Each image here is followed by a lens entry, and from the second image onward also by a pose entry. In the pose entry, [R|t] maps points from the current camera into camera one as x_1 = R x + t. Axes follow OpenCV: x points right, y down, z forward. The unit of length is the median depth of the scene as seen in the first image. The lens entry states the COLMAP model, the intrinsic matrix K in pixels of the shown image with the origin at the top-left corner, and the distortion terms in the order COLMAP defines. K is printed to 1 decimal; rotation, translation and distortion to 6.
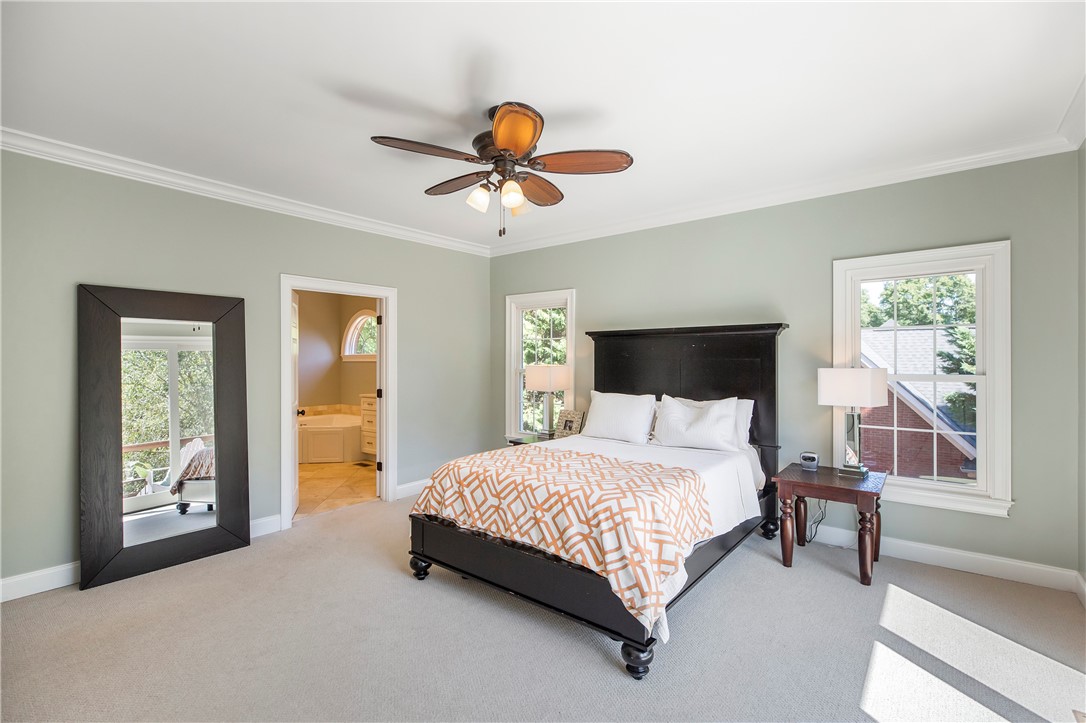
lens RADIAL K [[495.7, 0, 544.5], [0, 495.7, 355.7], [0, 0, 1]] dist [-0.015010, -0.000033]
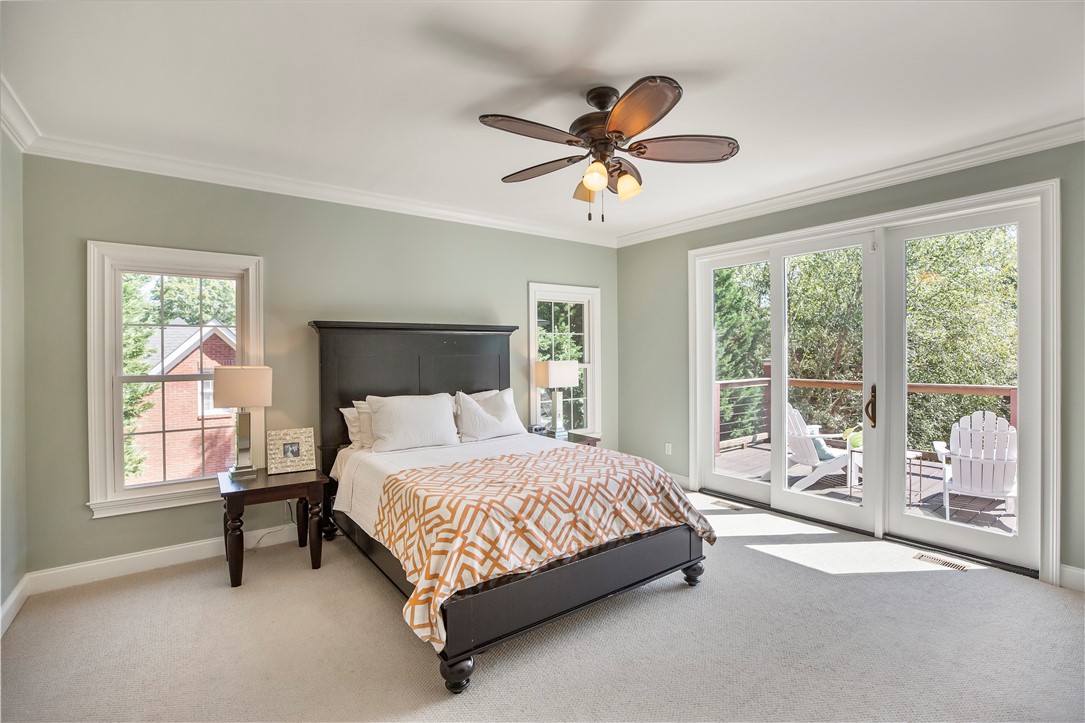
lens RADIAL K [[495.2, 0, 541.9], [0, 495.2, 362.3], [0, 0, 1]] dist [-0.015010, -0.000033]
pose [[0.240870, -0.014519, 0.970449, -0.956650], [0.000612, 0.999890, 0.014807, 0.005880], [-0.970557, -0.002972, 0.240852, 0.831744]]
